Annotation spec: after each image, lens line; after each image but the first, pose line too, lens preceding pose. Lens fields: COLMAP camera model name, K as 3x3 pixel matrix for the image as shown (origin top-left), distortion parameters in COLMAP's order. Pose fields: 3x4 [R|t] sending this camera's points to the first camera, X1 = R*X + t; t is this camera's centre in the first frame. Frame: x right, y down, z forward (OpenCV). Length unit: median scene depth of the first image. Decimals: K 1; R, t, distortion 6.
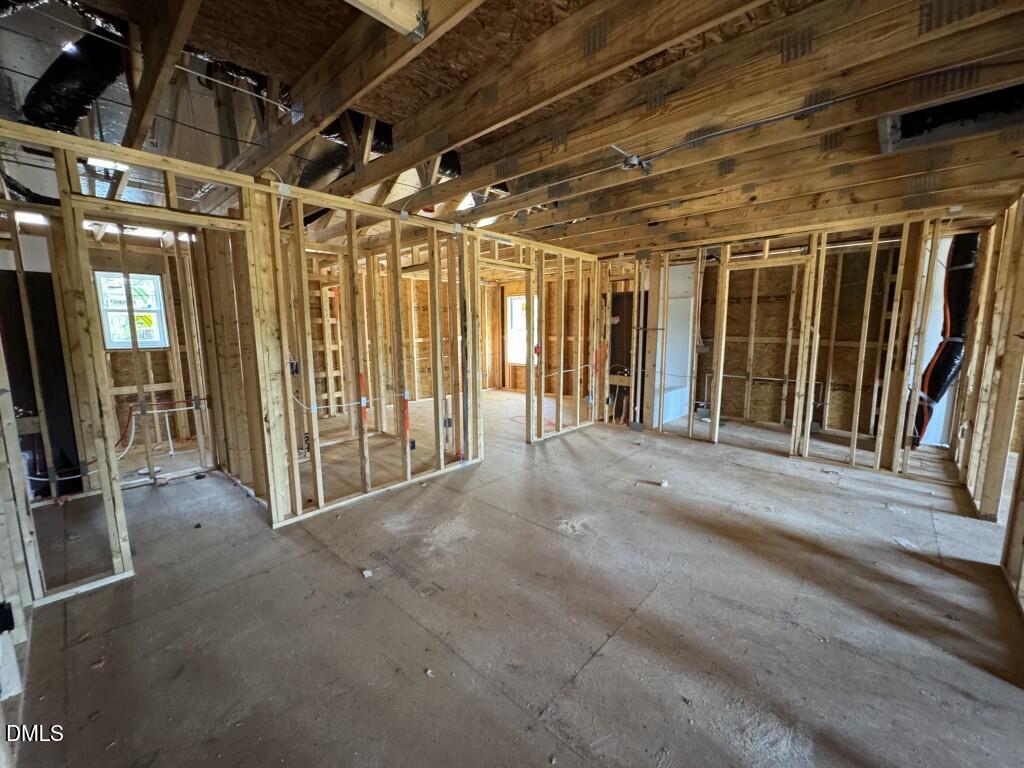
lens RADIAL K [[410.3, 0, 512.0], [0, 410.3, 384.0], [0, 0, 1]] dist [-0.002254, -0.000062]
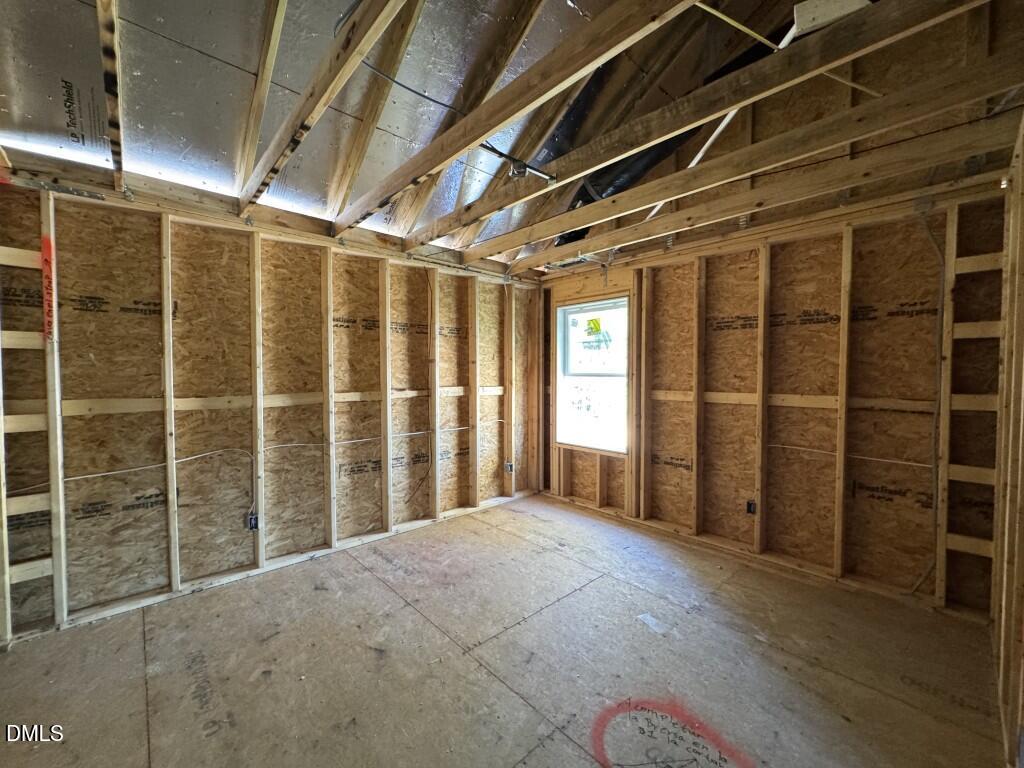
lens RADIAL K [[410.3, 0, 512.0], [0, 410.3, 384.0], [0, 0, 1]] dist [-0.002254, -0.000062]
pose [[0.996597, 0.011015, -0.081688, -0.023984], [-0.019784, 0.994026, -0.107339, -0.067831], [0.080018, 0.108589, 0.990861, 0.518626]]
